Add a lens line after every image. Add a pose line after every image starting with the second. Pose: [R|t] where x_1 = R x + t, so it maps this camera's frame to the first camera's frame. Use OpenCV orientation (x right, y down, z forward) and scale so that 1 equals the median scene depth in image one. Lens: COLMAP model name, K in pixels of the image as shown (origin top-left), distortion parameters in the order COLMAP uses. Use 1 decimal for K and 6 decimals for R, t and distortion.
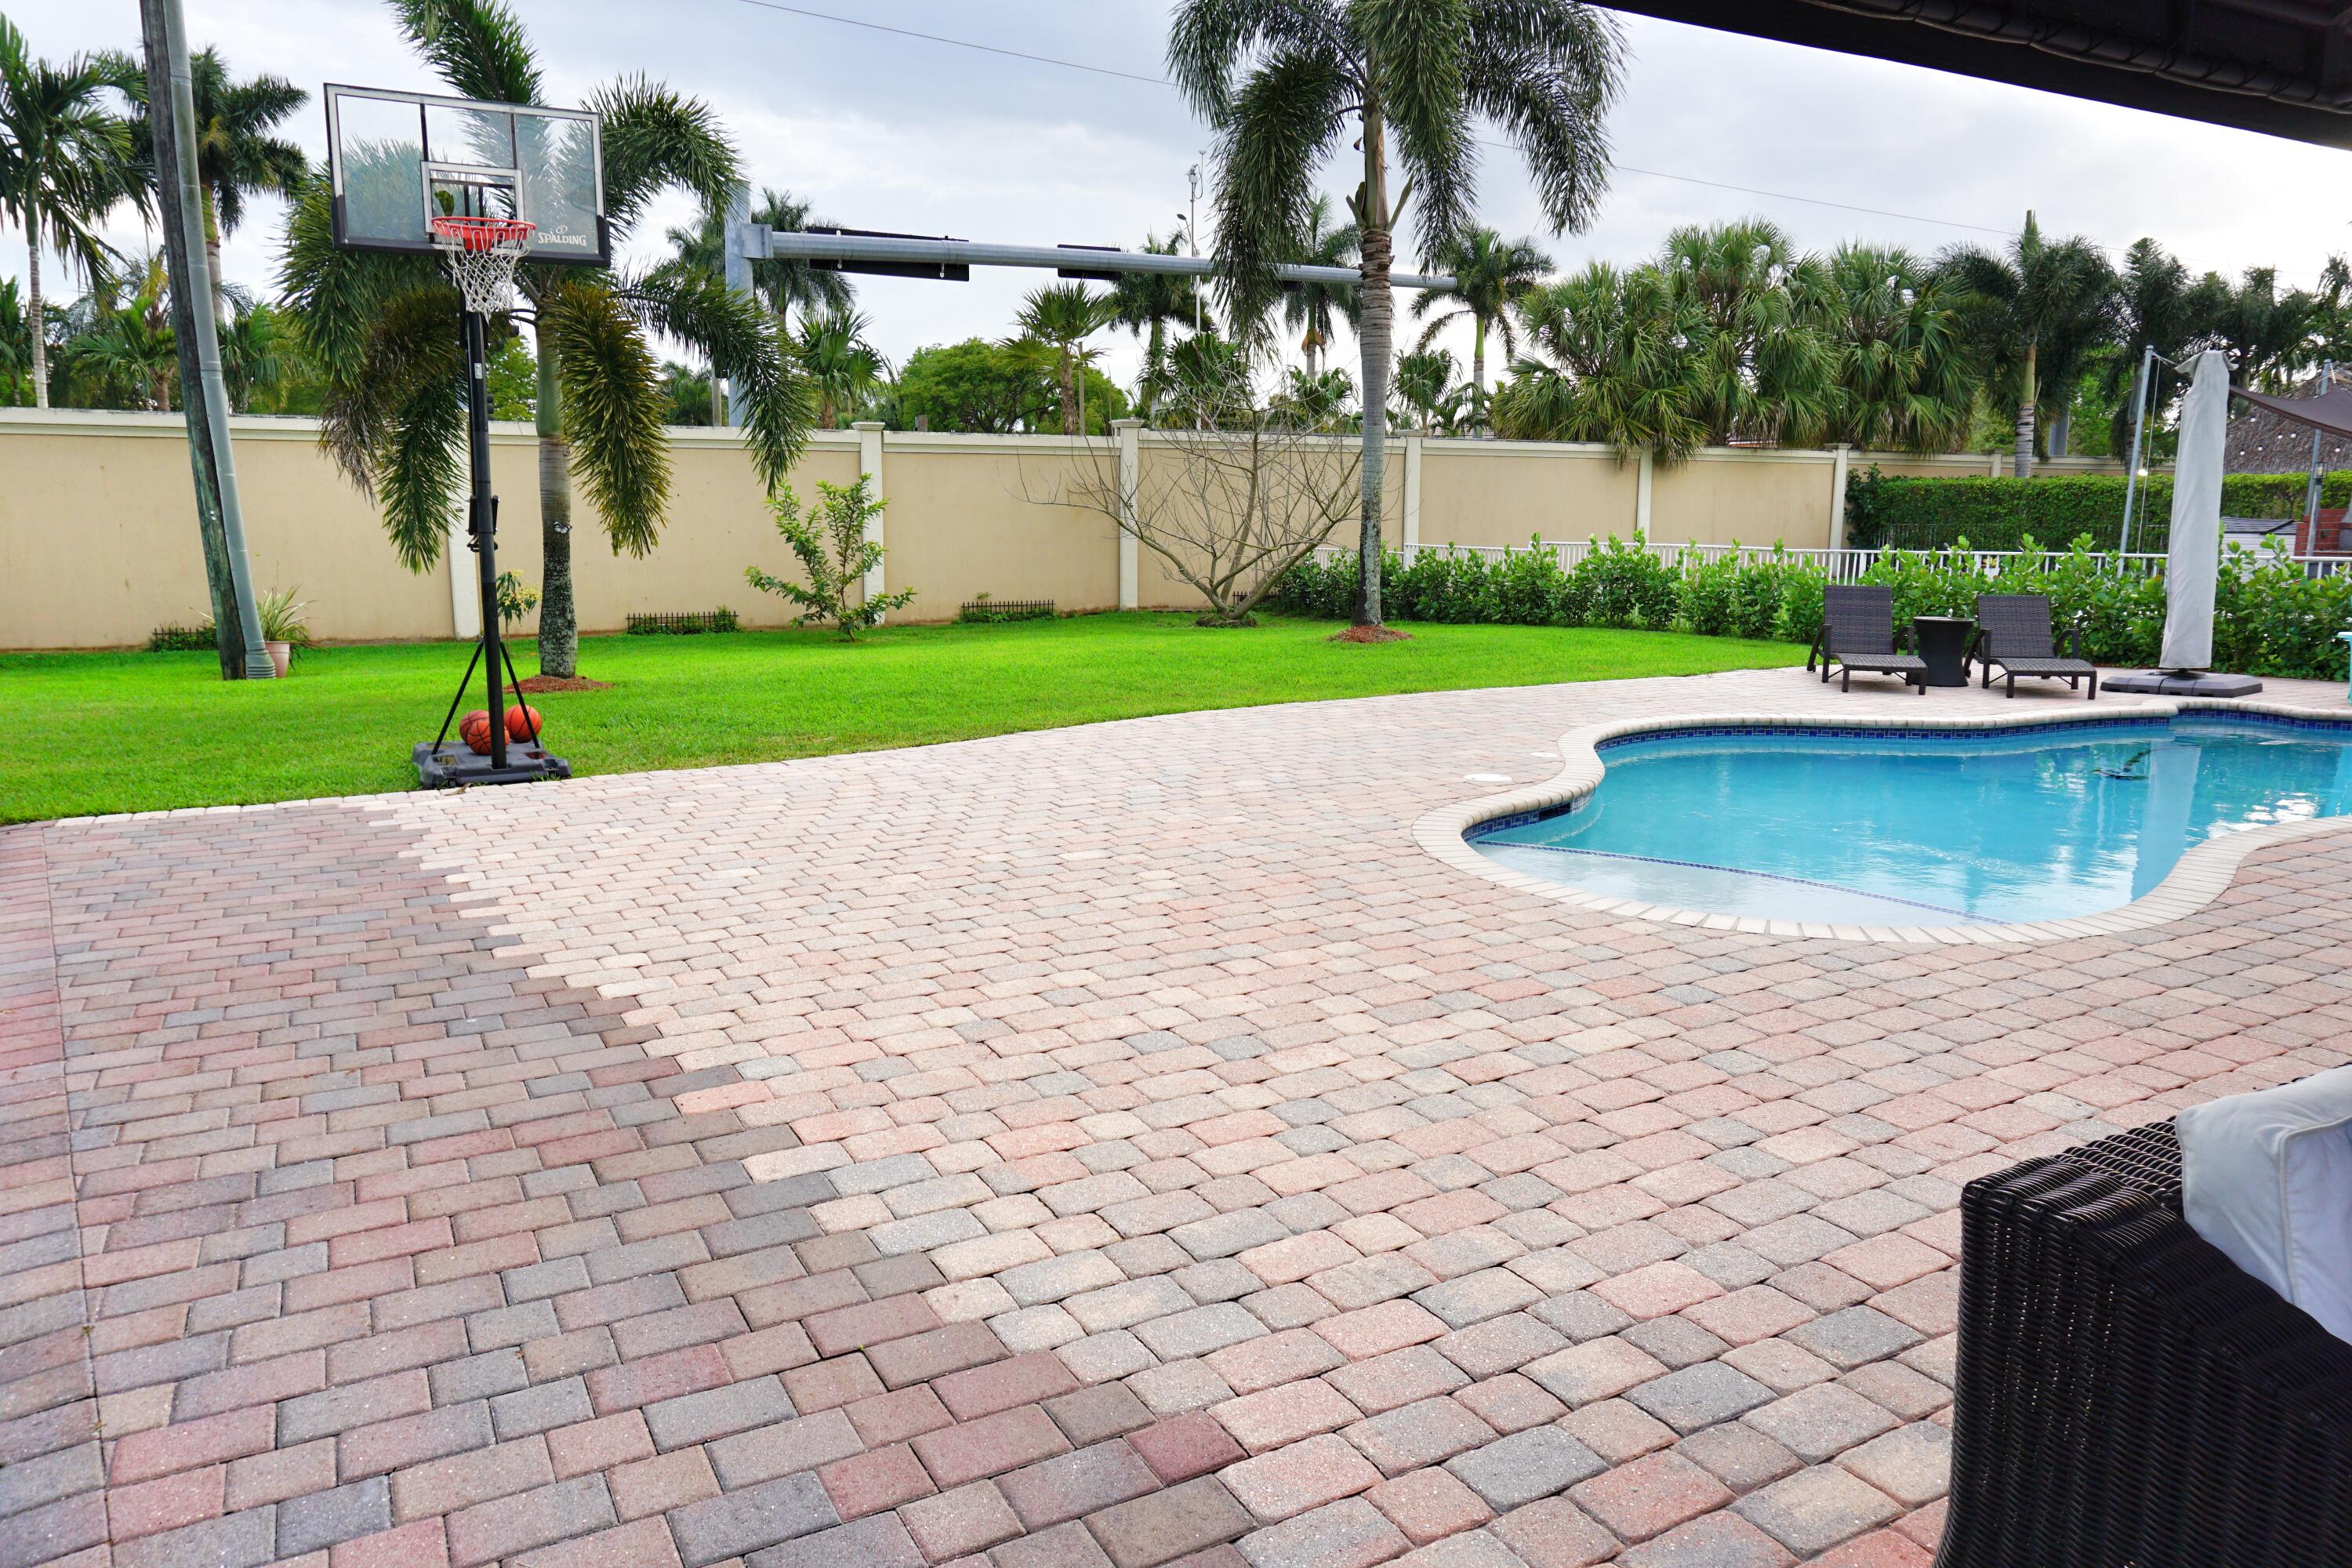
lens RADIAL K [[1569.5, 0, 1156.3], [0, 1569.5, 793.1], [0, 0, 1]] dist [-0.048506, 0.038391]
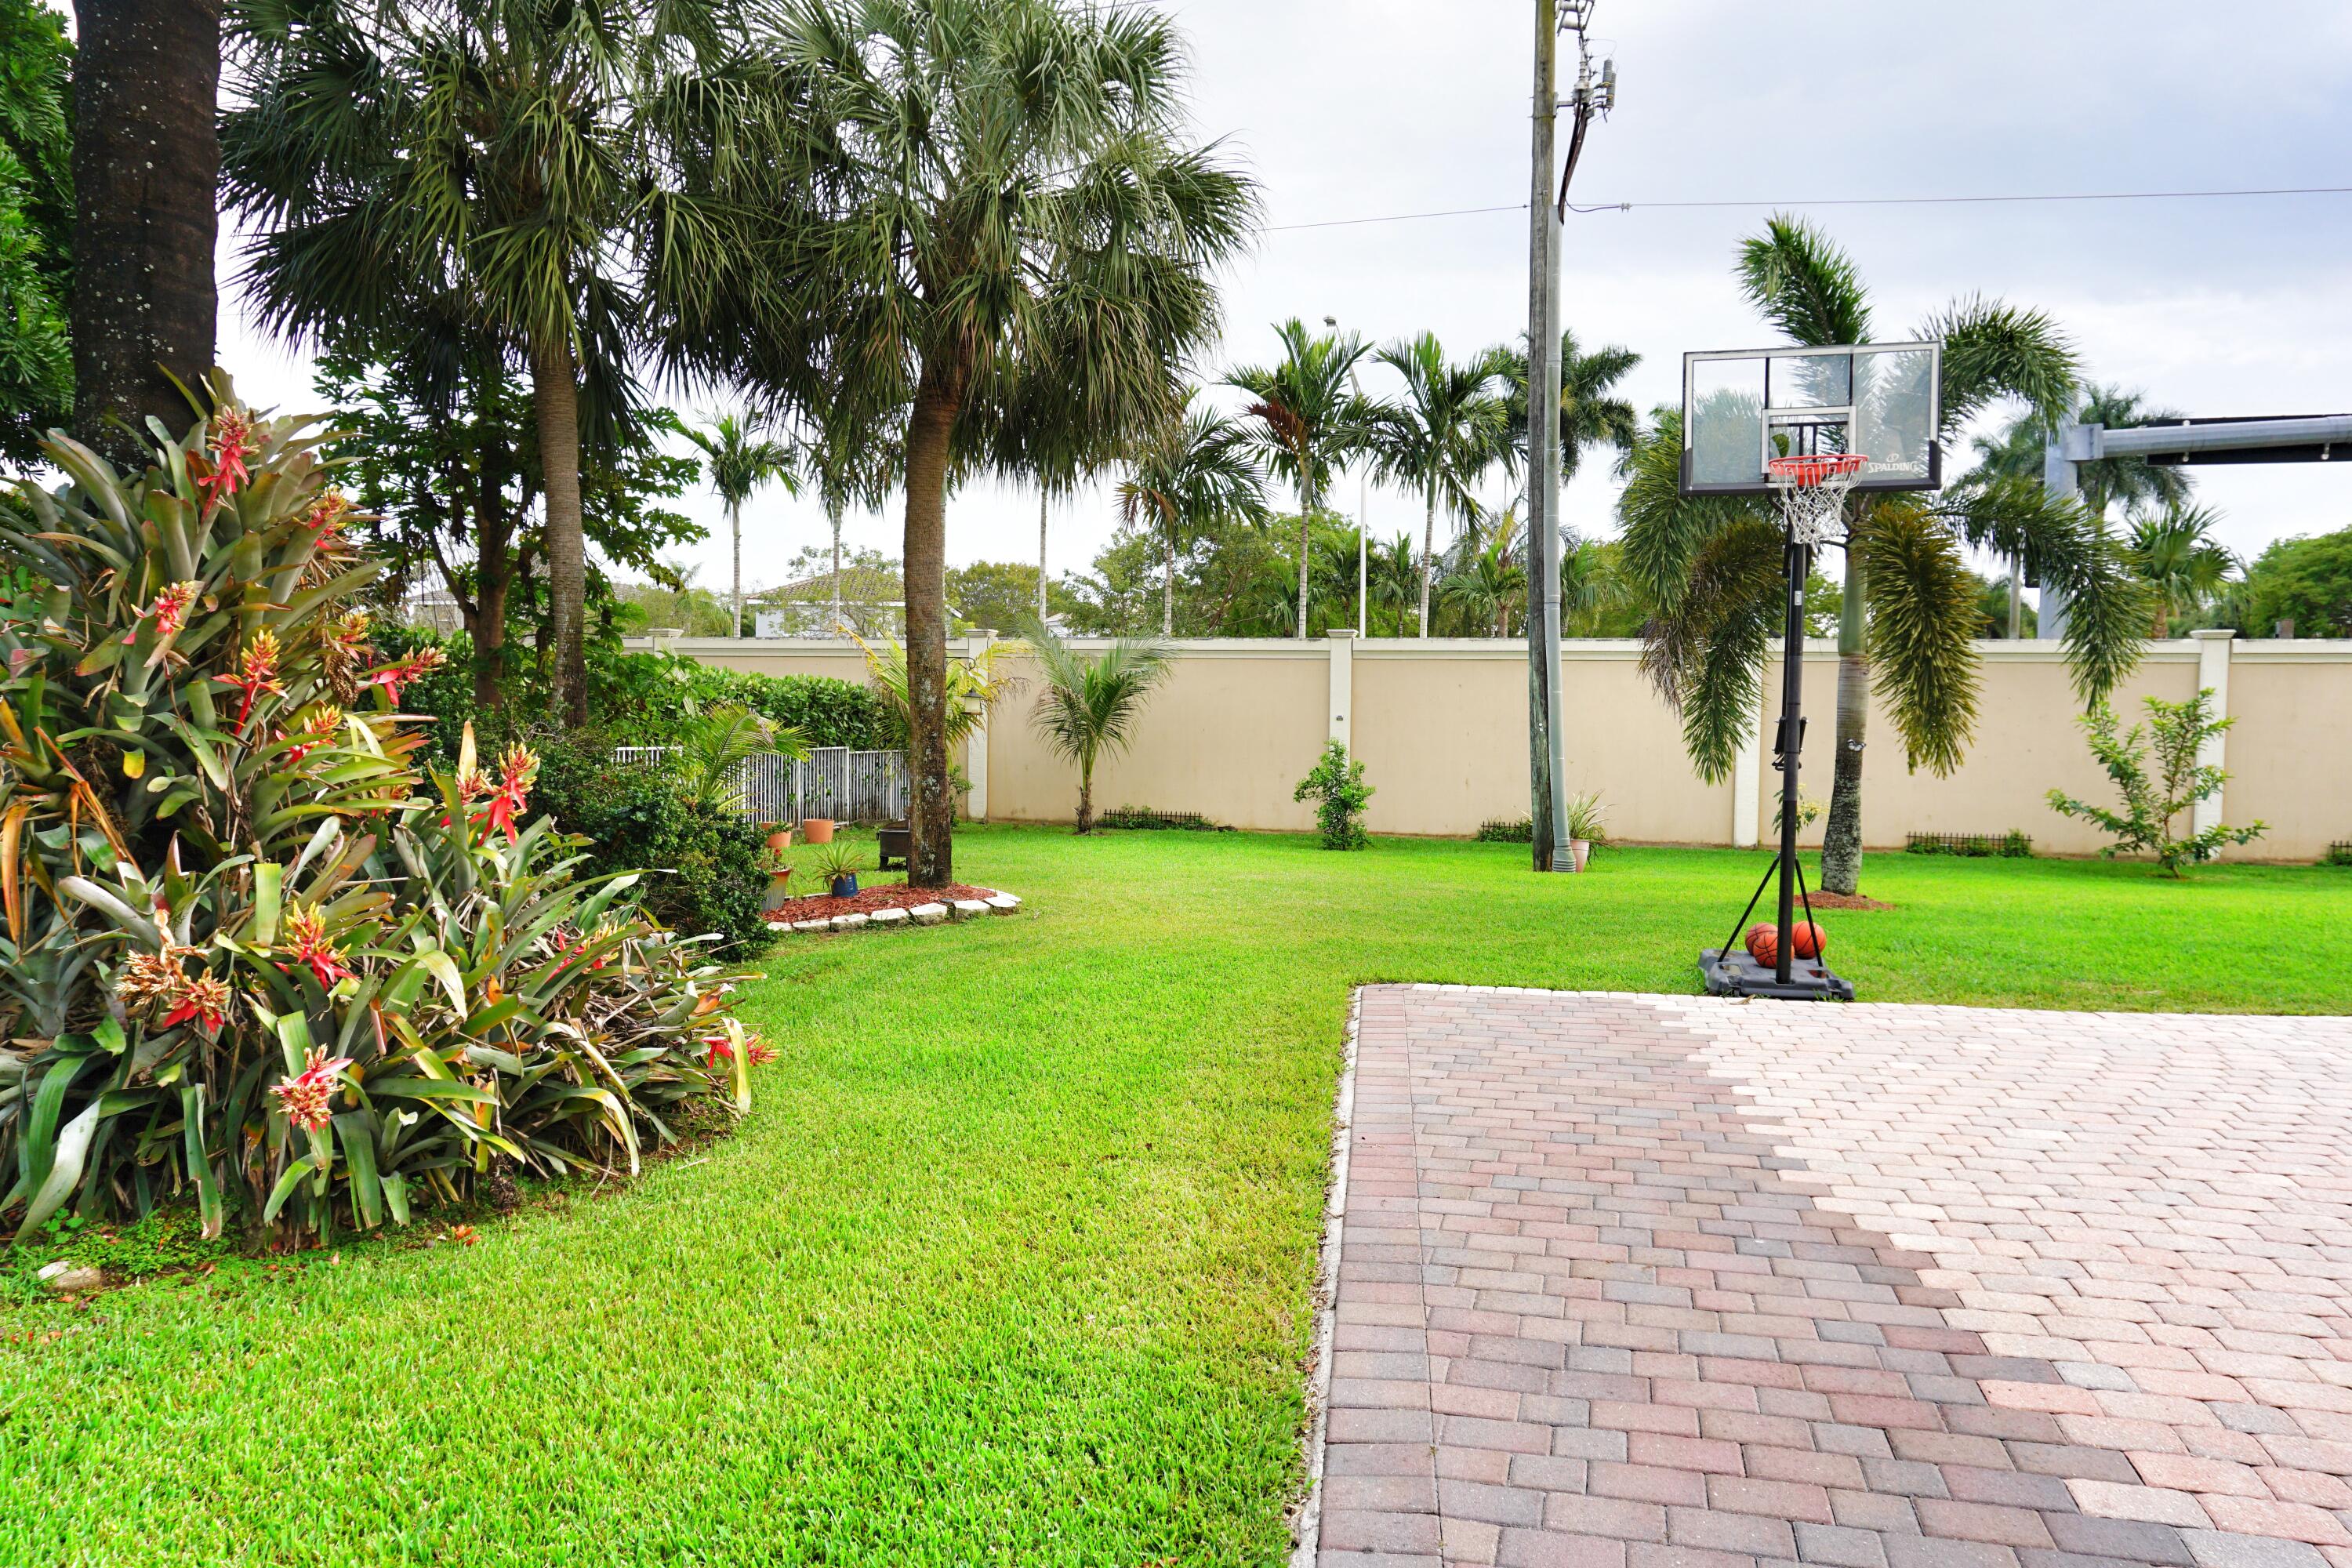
lens RADIAL K [[1569.5, 0, 1177.2], [0, 1569.5, 779.8], [0, 0, 1]] dist [-0.048506, 0.038391]
pose [[0.725652, 0.031992, -0.687318, -0.007424], [-0.128703, 0.987599, -0.089913, -0.002034], [0.675918, 0.153706, 0.720770, -0.004697]]
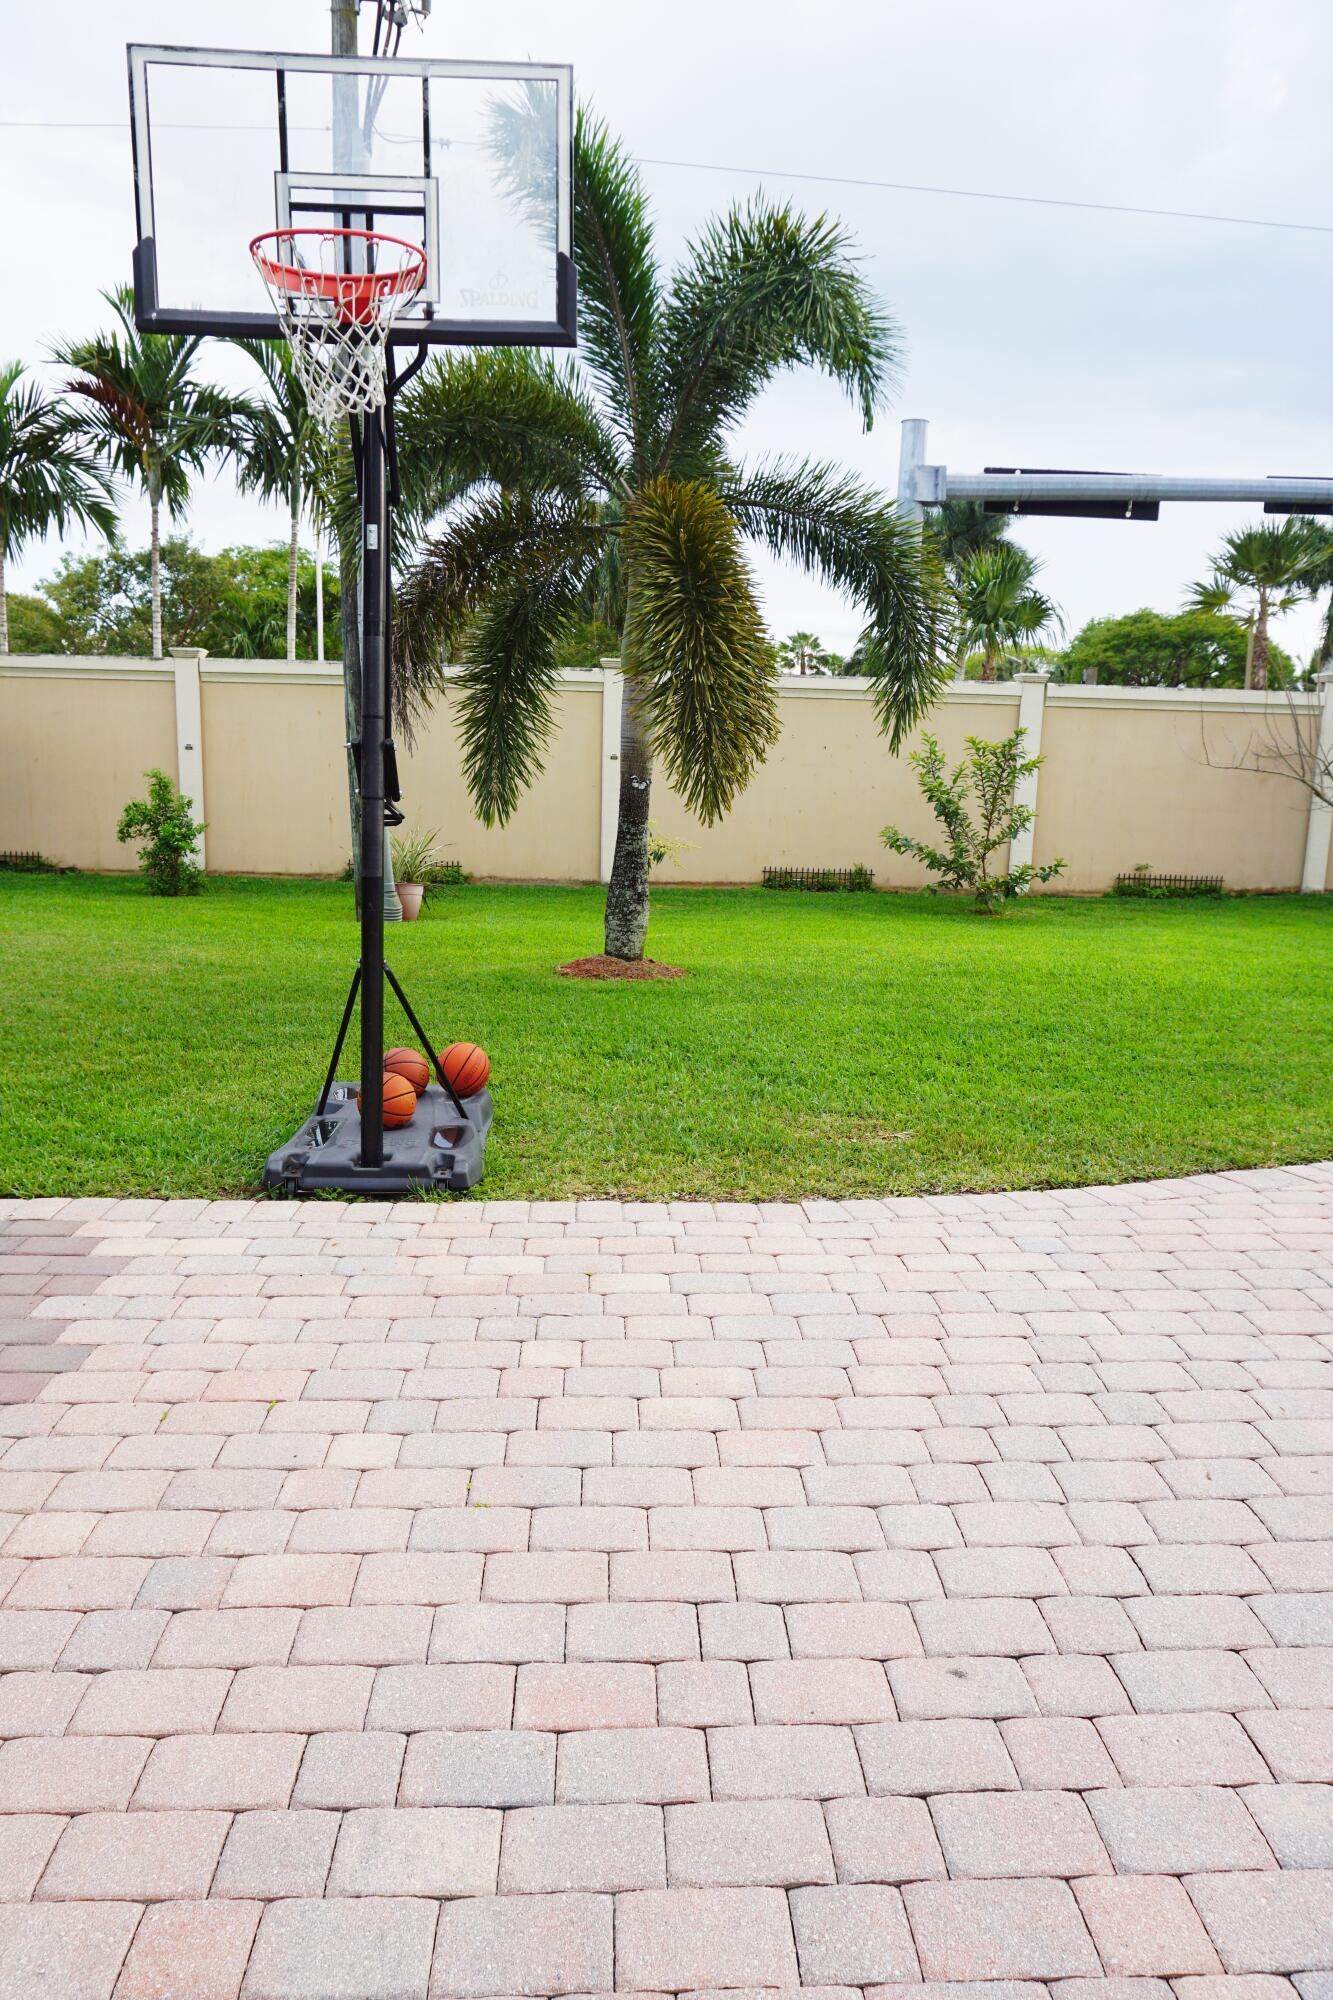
lens RADIAL K [[1334.6, 0, 664.3], [0, 1334.6, 996.9], [0, 0, 1]] dist [-0.048506, 0.038391]
pose [[0.902830, 0.094280, -0.419535, -0.038233], [-0.096817, 0.995185, 0.015295, -0.044525], [0.418957, 0.026809, 0.907610, 0.234959]]
